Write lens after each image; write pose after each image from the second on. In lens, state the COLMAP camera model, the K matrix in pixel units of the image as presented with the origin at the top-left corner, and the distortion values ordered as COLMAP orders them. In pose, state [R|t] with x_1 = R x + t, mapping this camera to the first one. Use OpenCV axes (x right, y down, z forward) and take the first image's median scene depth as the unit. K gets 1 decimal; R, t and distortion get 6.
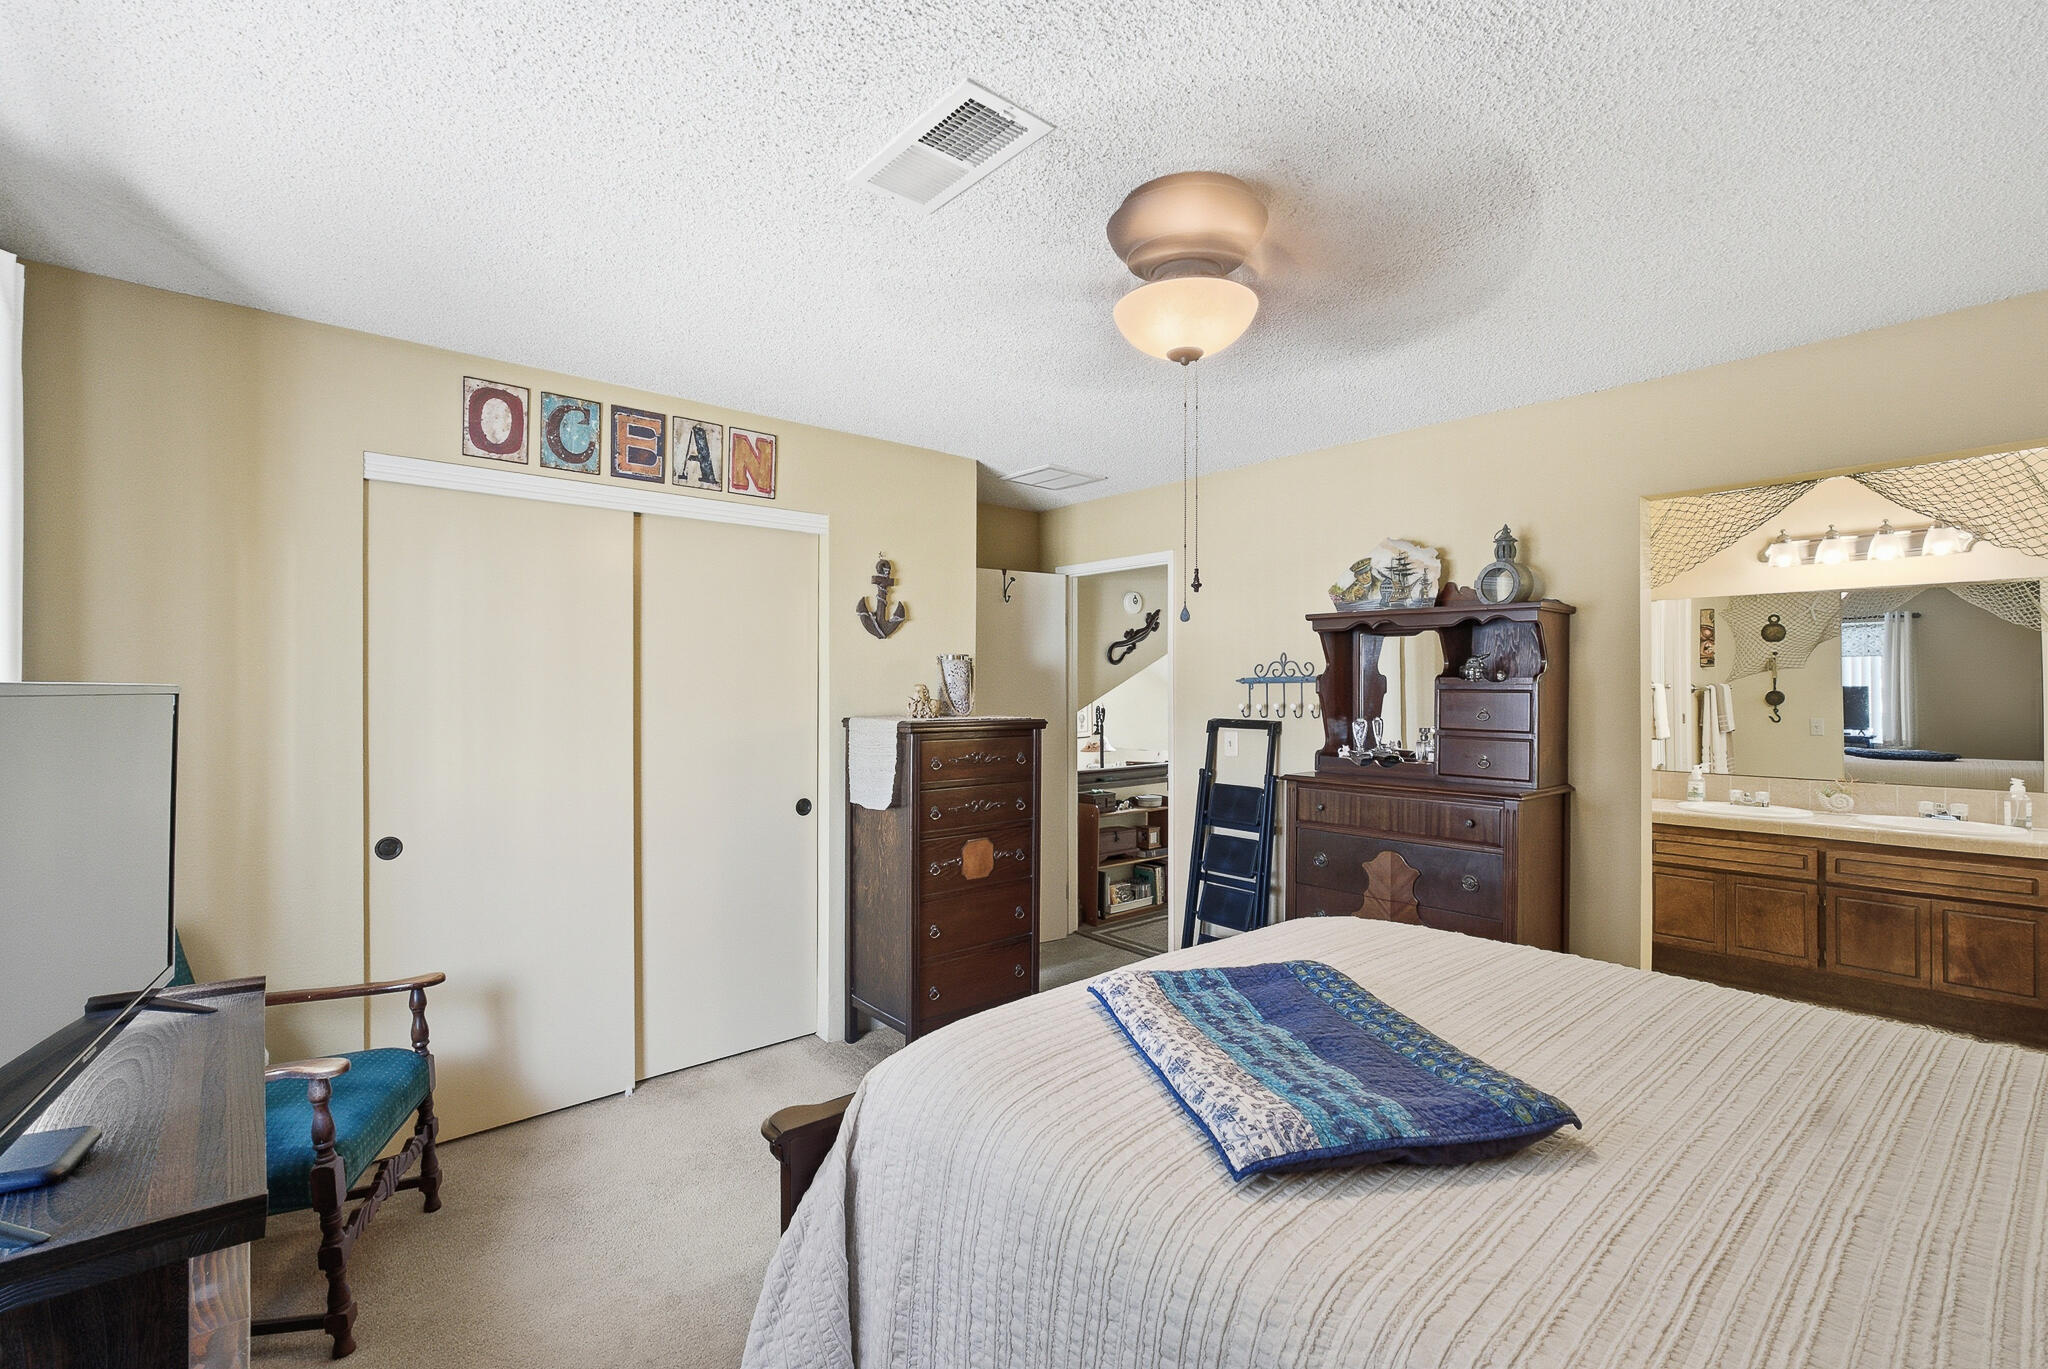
lens RADIAL K [[892.2, 0, 1028.6], [0, 892.2, 689.6], [0, 0, 1]] dist [-0.002389, 0.000588]
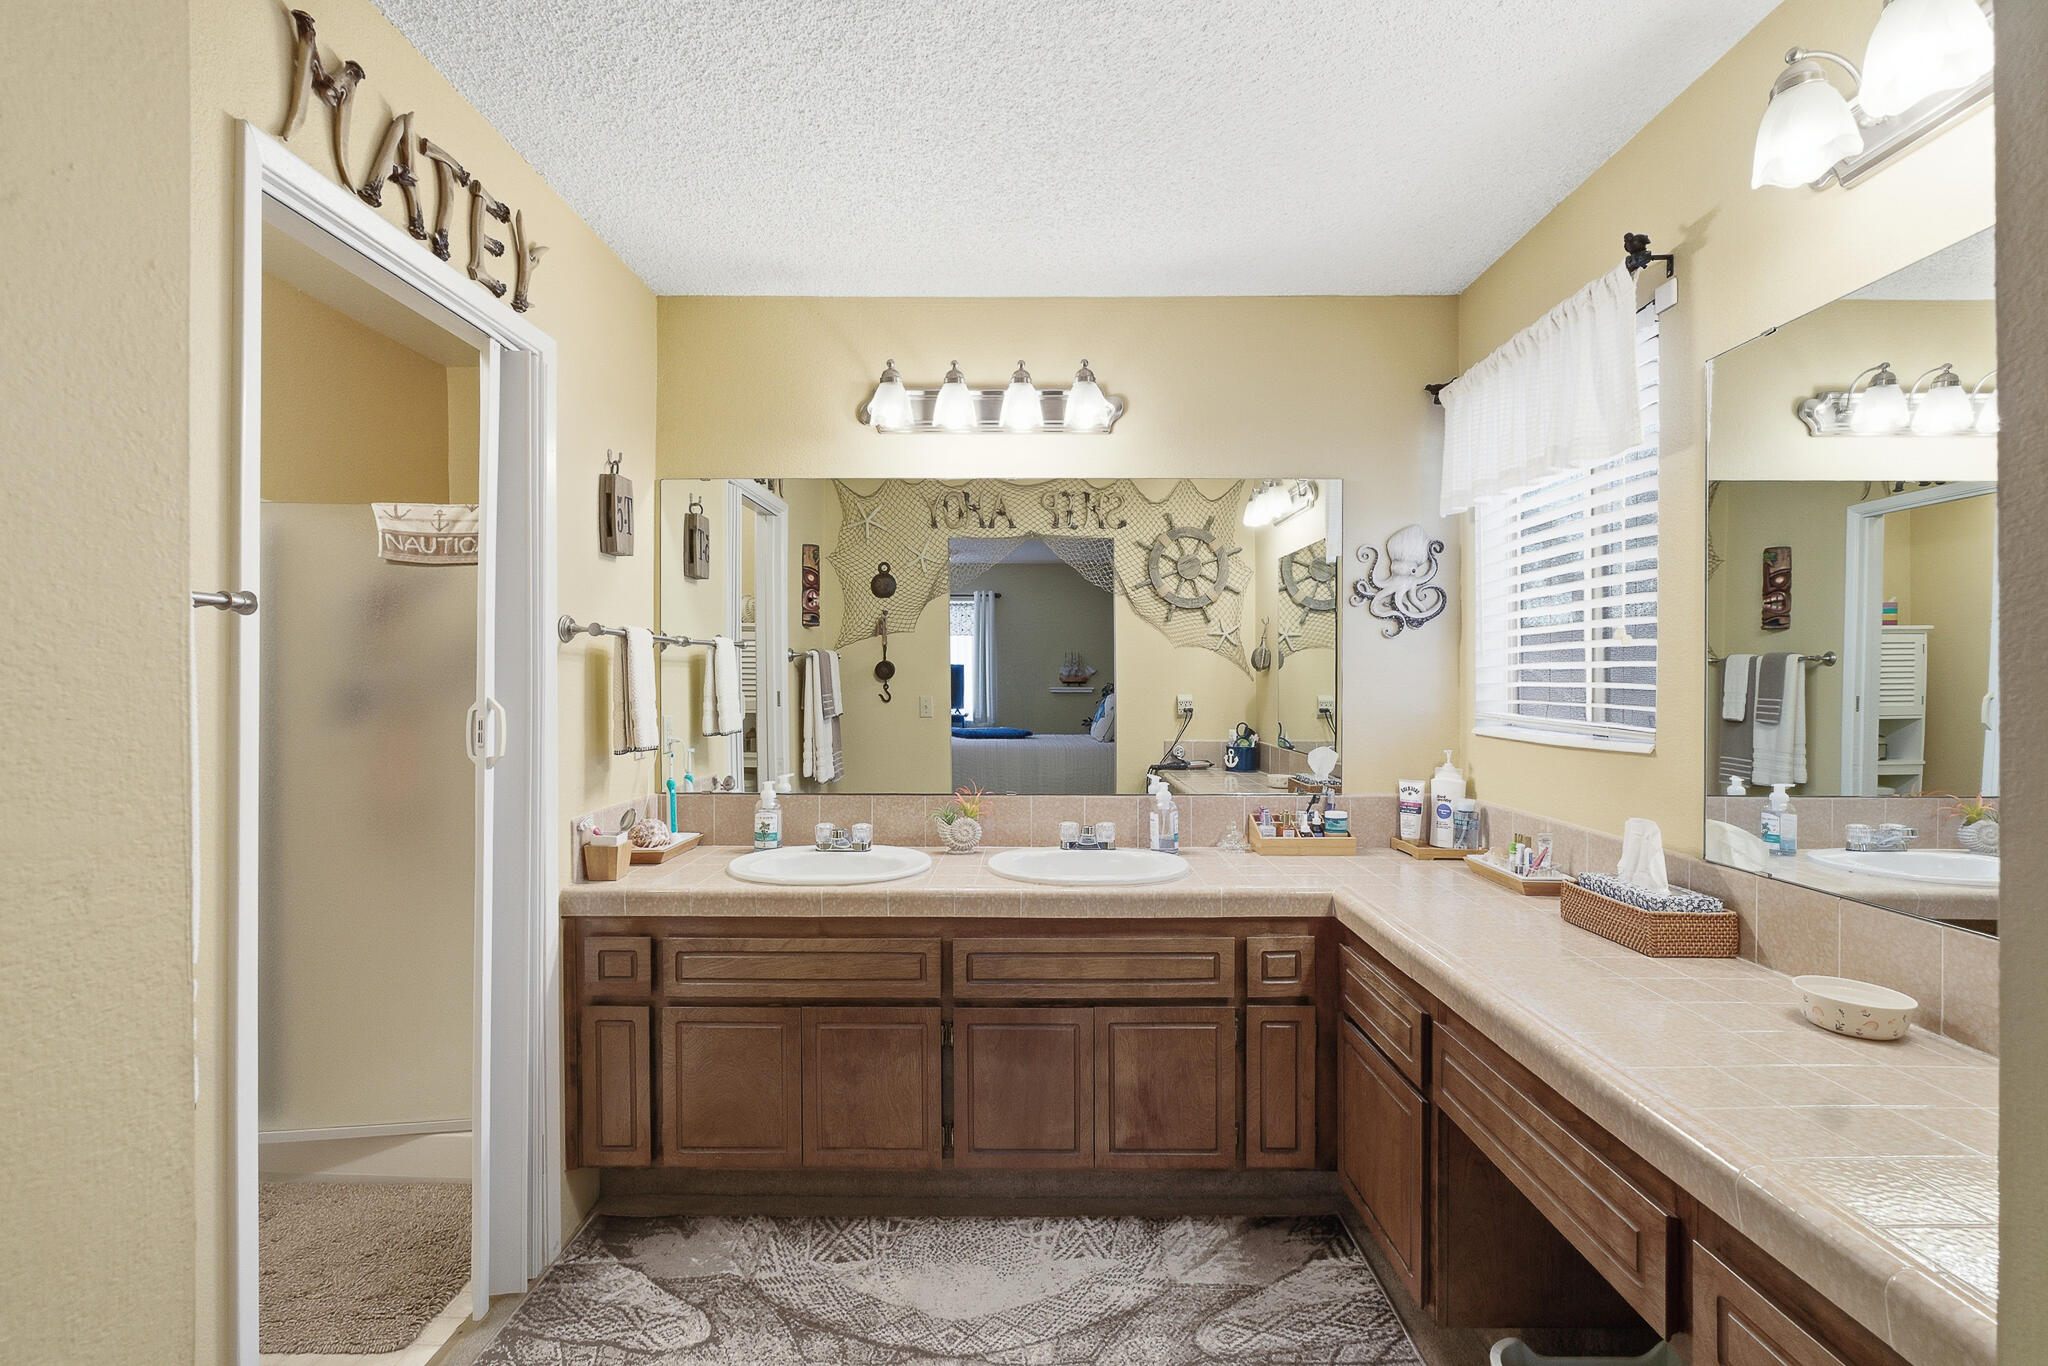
lens RADIAL K [[891.1, 0, 1027.0], [0, 891.1, 684.6], [0, 0, 1]] dist [-0.014853, 0.003216]
pose [[0.661935, -0.005906, 0.749538, 0.462282], [0.001570, 0.999978, 0.006492, 0.022906], [-0.749560, -0.003120, 0.661929, 0.539435]]
